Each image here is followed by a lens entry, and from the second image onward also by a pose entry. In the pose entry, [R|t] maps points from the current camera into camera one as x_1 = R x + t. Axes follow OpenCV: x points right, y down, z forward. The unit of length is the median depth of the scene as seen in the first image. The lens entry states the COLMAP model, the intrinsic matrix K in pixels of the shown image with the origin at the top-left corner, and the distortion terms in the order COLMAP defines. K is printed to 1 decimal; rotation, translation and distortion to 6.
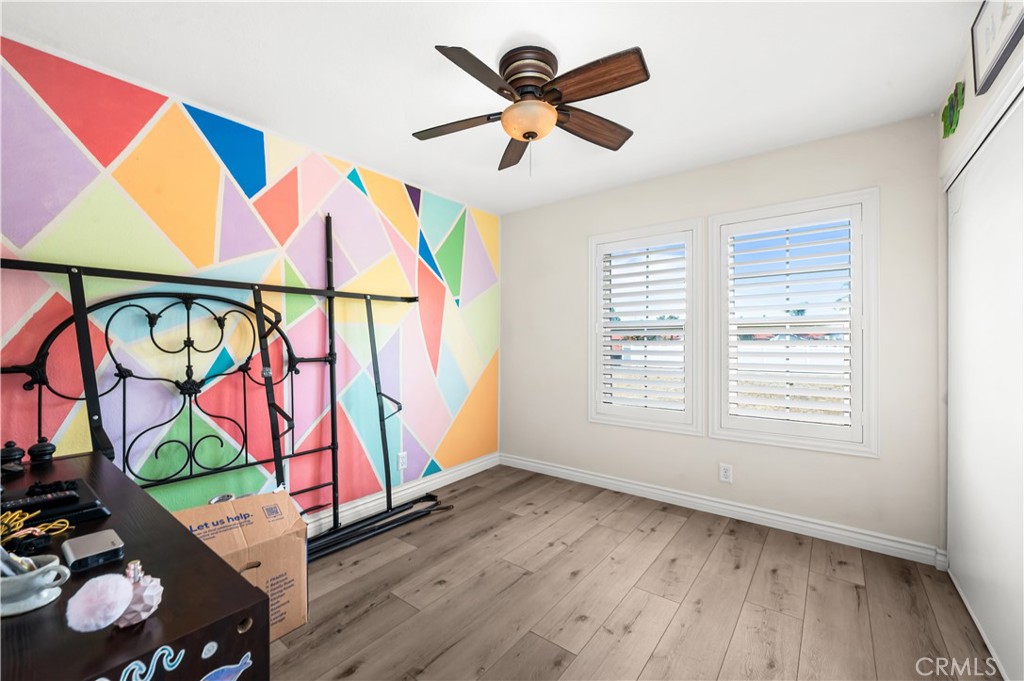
lens RADIAL K [[414.2, 0, 513.3], [0, 414.2, 344.0], [0, 0, 1]] dist [-0.003220, 0.000116]
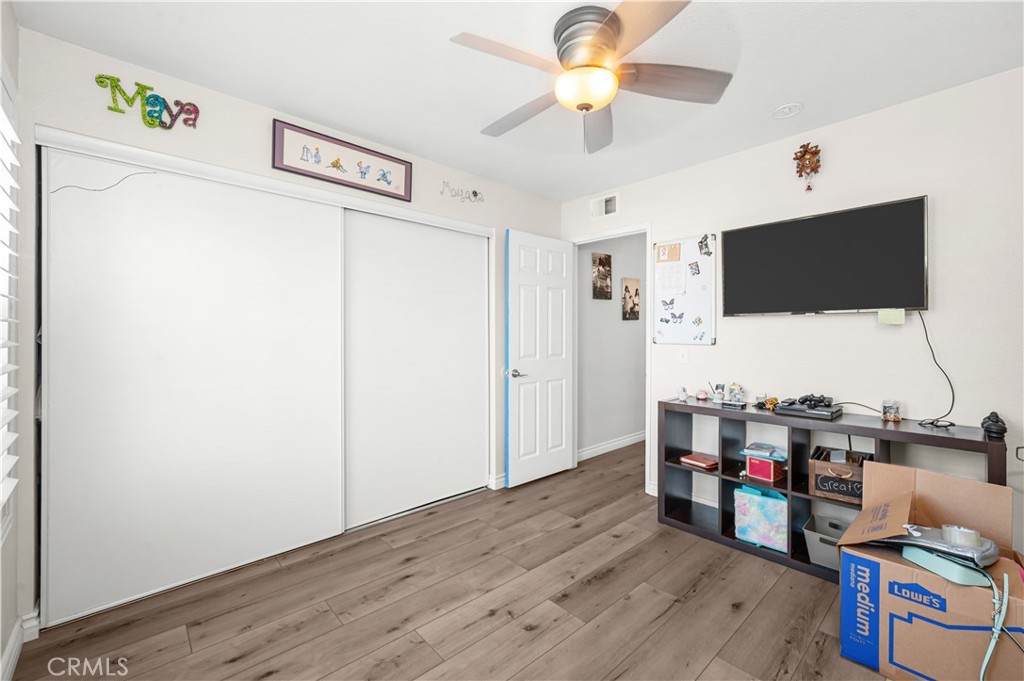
lens RADIAL K [[414.2, 0, 509.3], [0, 414.2, 339.7], [0, 0, 1]] dist [-0.003220, 0.000116]
pose [[-0.983767, -0.000369, 0.179452, 0.042282], [-0.000735, 0.999998, -0.001973, -0.004288], [-0.179451, -0.002073, -0.983765, 1.945299]]
